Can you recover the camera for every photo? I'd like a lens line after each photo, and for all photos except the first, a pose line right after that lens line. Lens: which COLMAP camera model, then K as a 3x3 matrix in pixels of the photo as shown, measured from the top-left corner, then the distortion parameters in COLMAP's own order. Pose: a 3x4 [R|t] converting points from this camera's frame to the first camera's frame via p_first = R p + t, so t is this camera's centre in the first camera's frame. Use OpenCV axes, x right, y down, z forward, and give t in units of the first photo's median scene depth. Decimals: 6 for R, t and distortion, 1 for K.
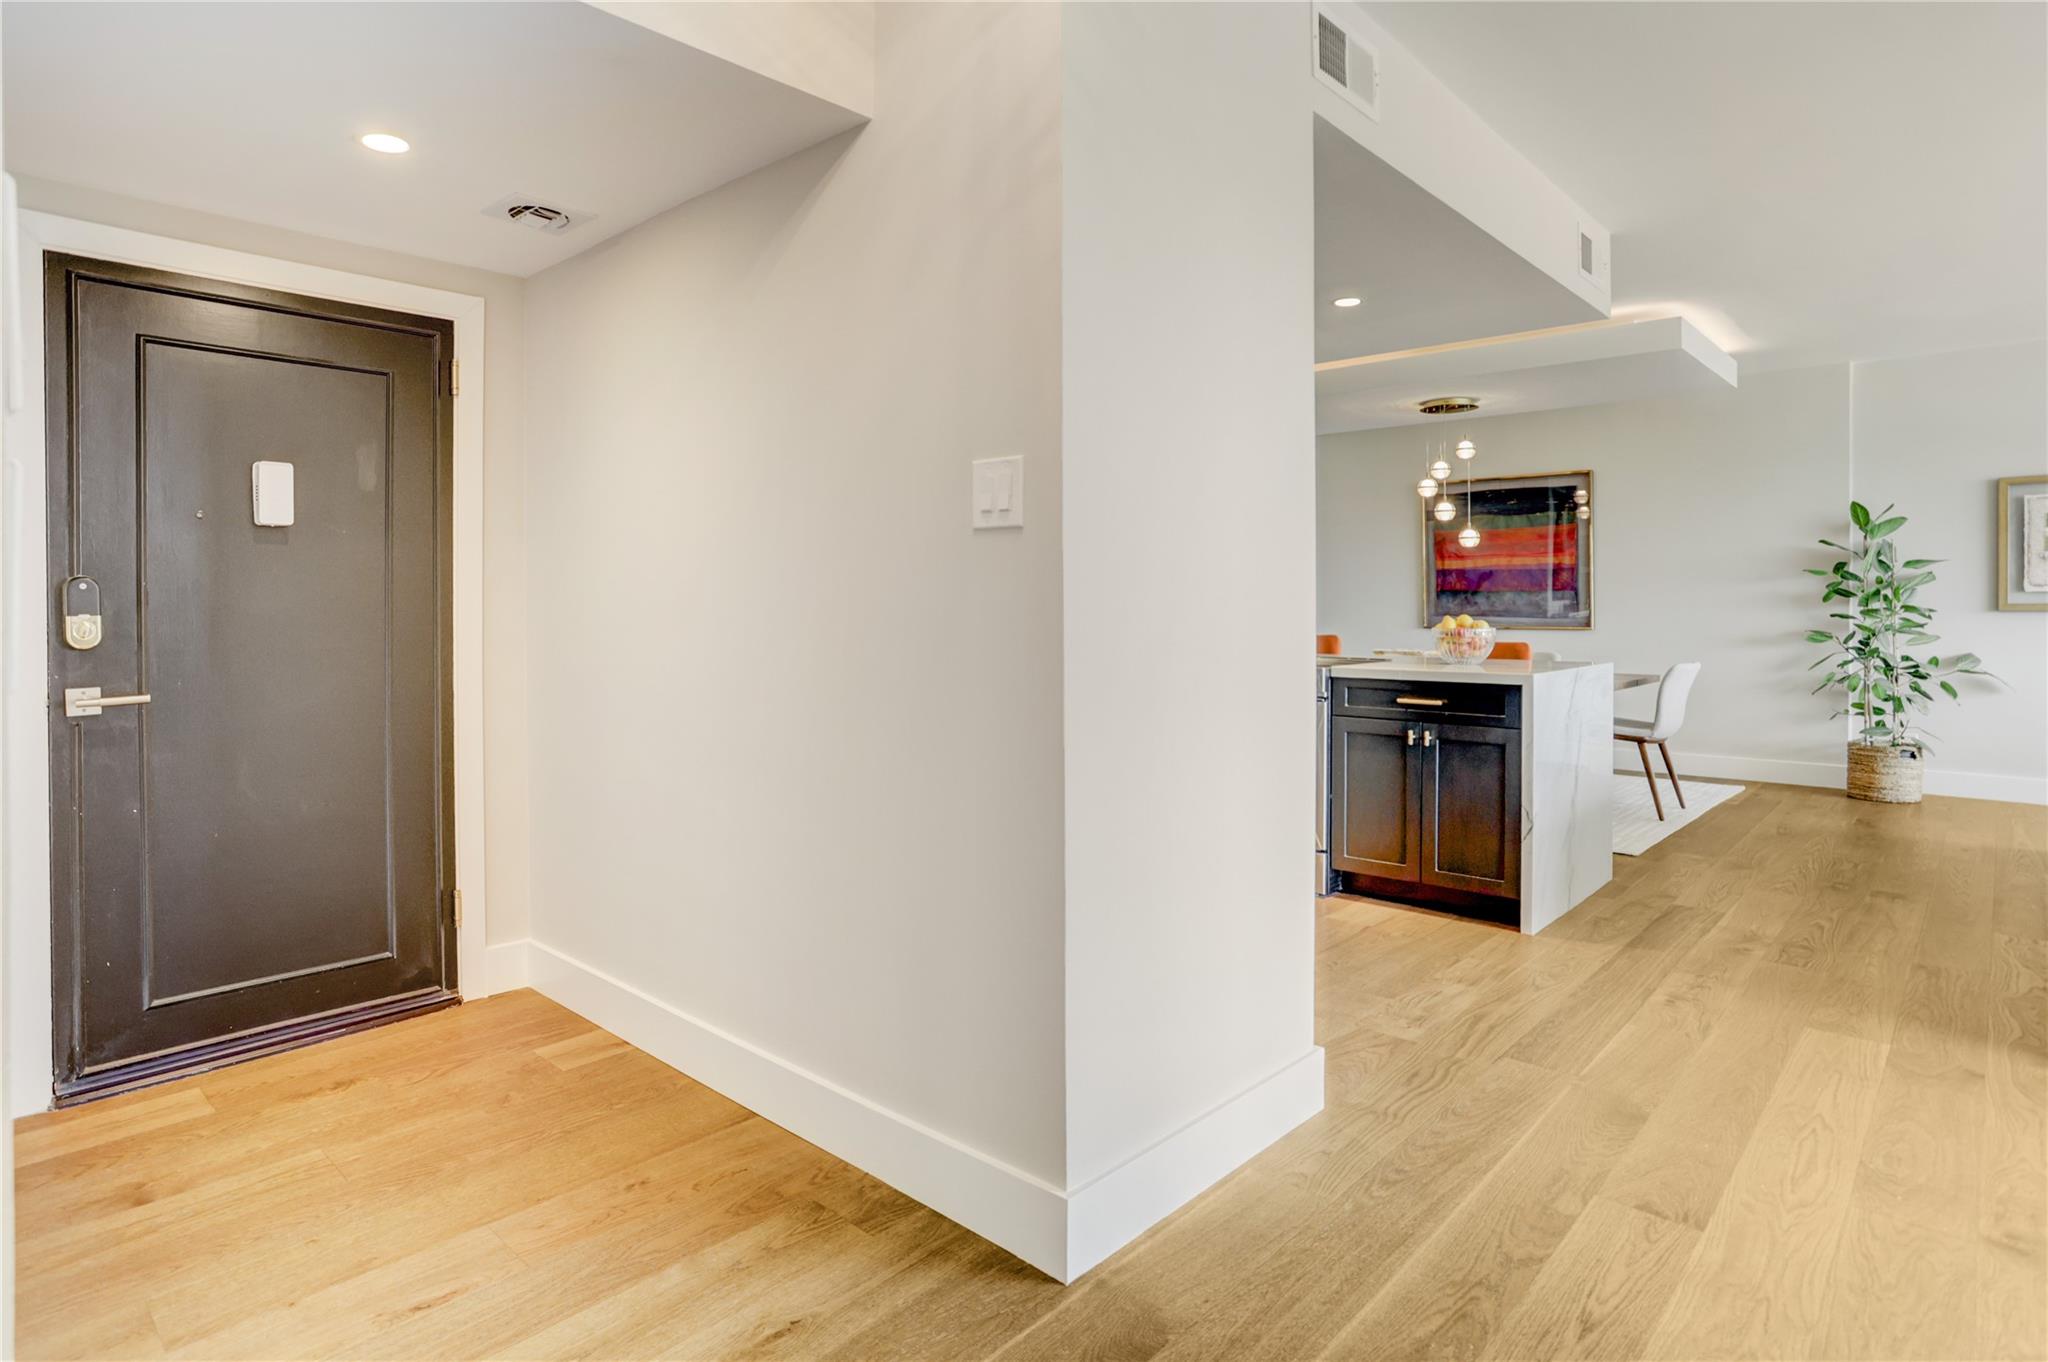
lens RADIAL K [[1099.2, 0, 1034.8], [0, 1099.2, 612.8], [0, 0, 1]] dist [-0.030343, 0.001776]
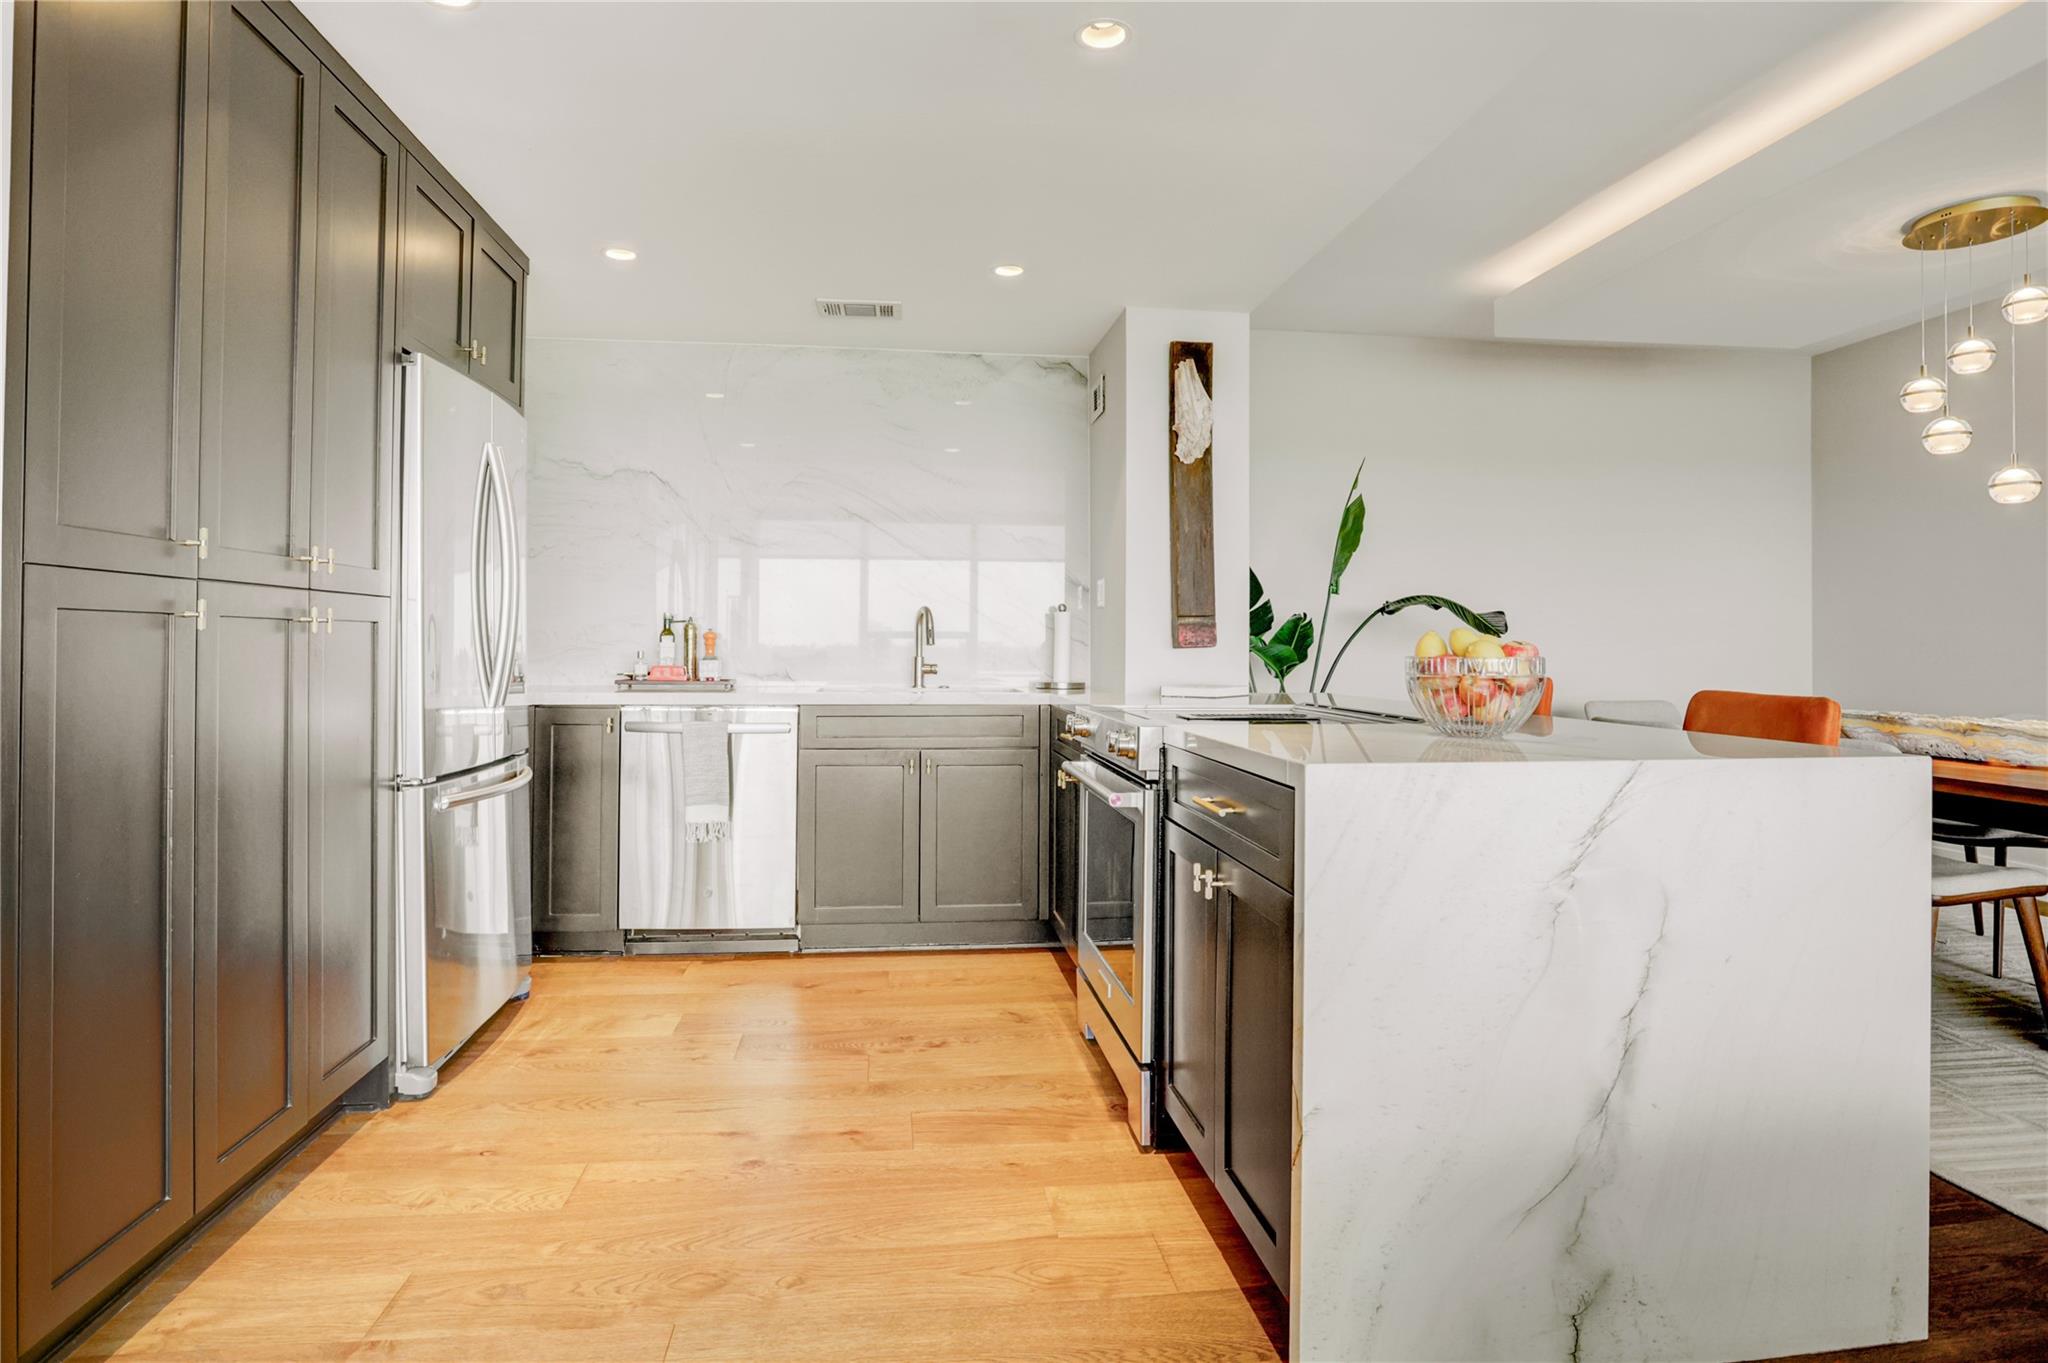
lens RADIAL K [[1088.8, 0, 1015.0], [0, 1088.8, 630.5], [0, 0, 1]] dist [-0.030788, 0.000264]
pose [[0.758157, -0.004101, -0.652059, 0.376180], [-0.010143, 0.999785, -0.018082, 0.009091], [0.651993, 0.020323, 0.757953, 0.366916]]
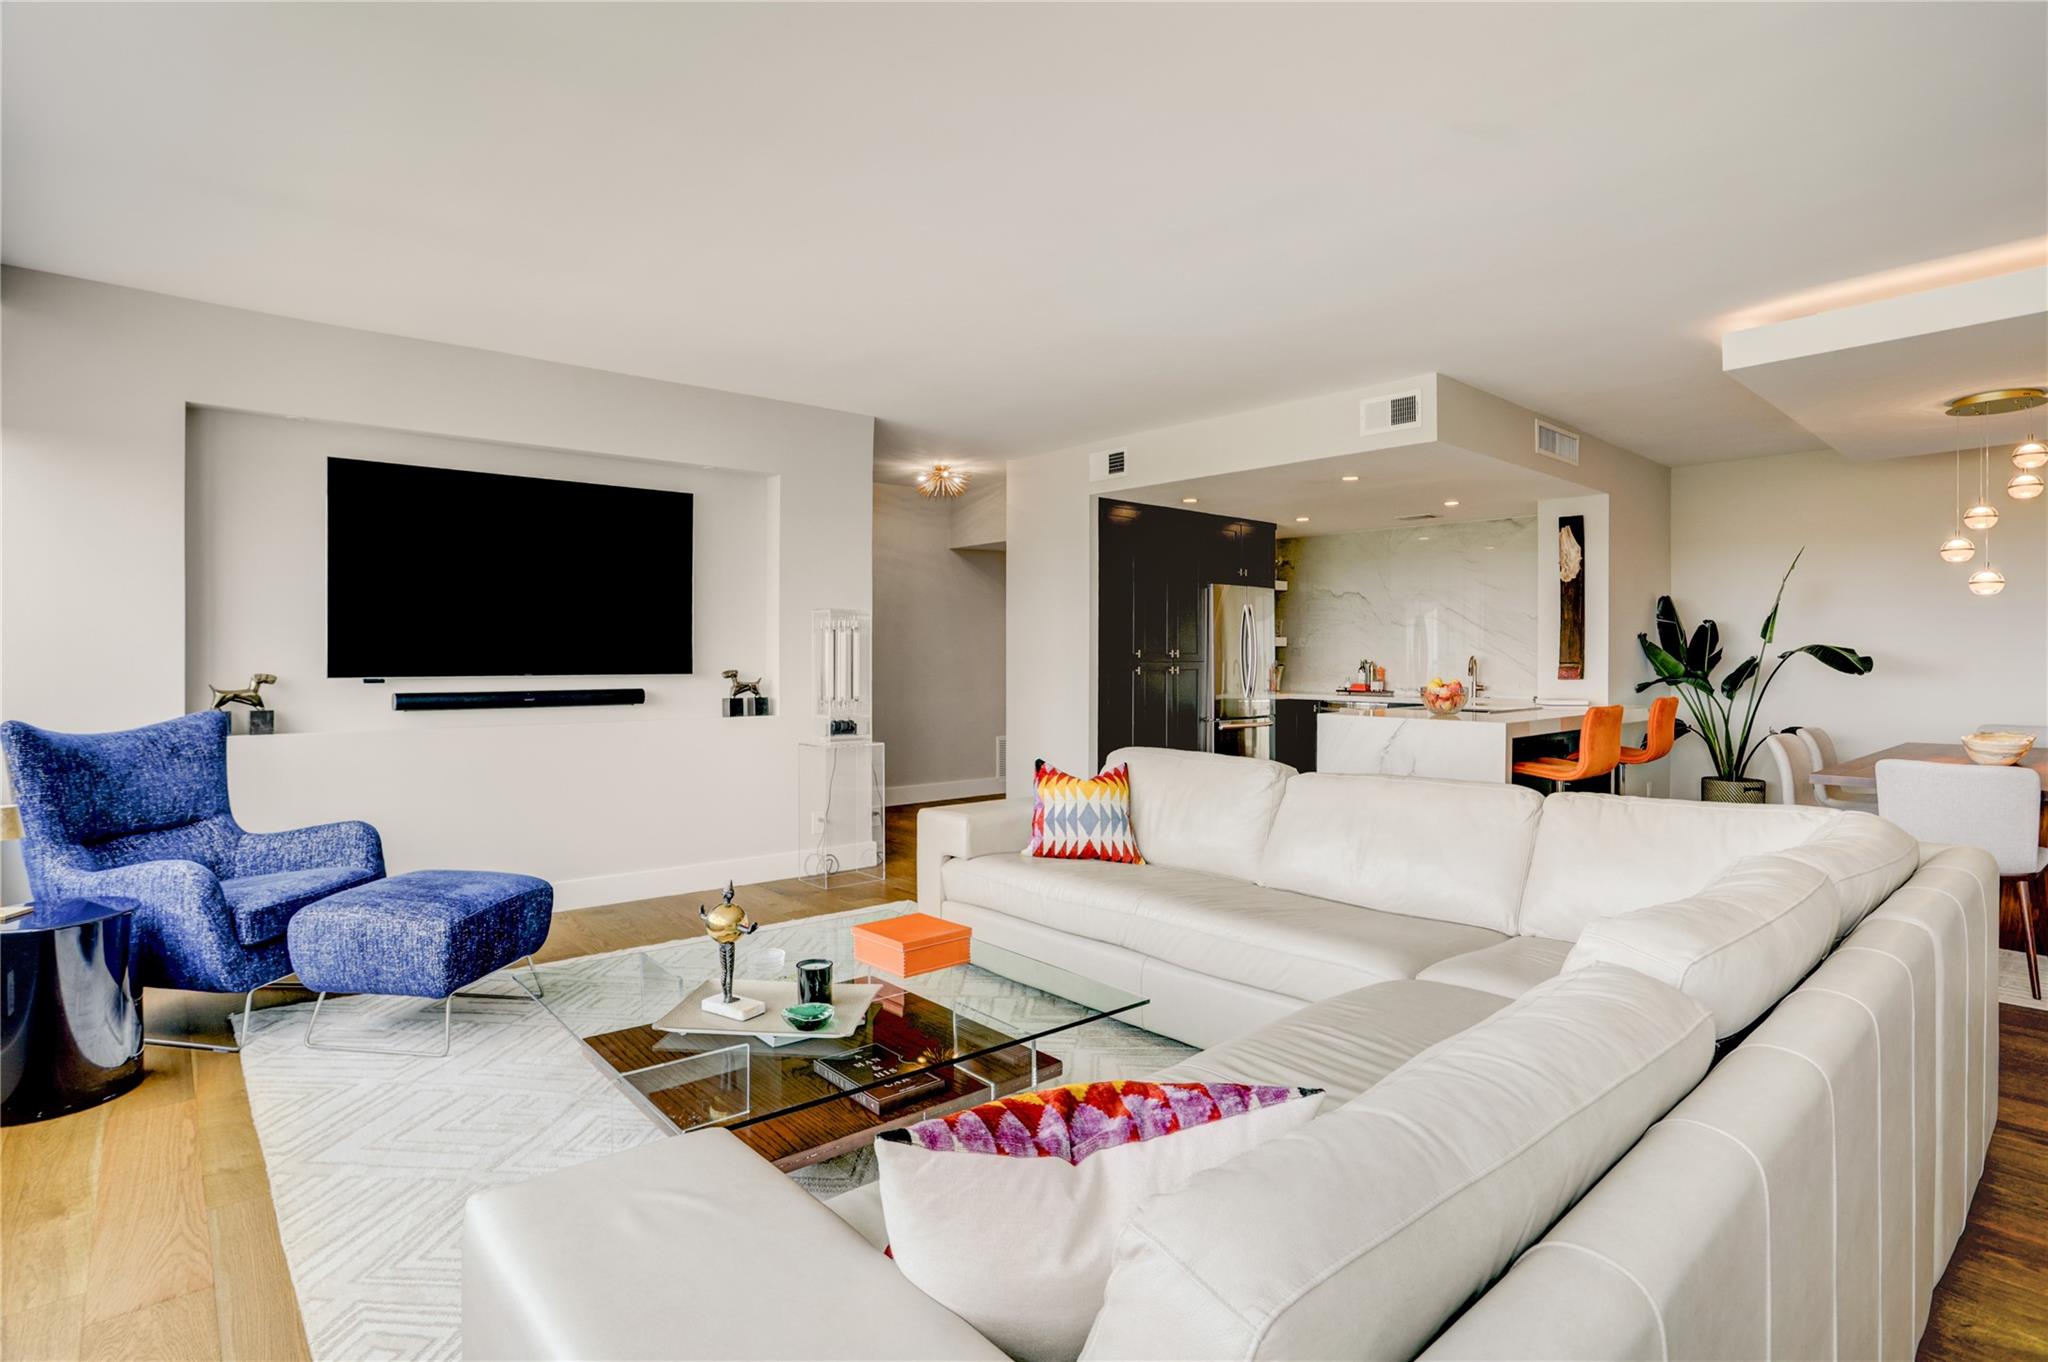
lens RADIAL K [[1010.2, 0, 1011.1], [0, 1010.2, 657.7], [0, 0, 1]] dist [-0.086566, 0.042666]
pose [[-0.124566, 0.003426, -0.992205, 1.146591], [-0.007832, 0.999959, 0.004436, -0.015988], [0.992180, 0.008324, -0.124534, 0.436408]]
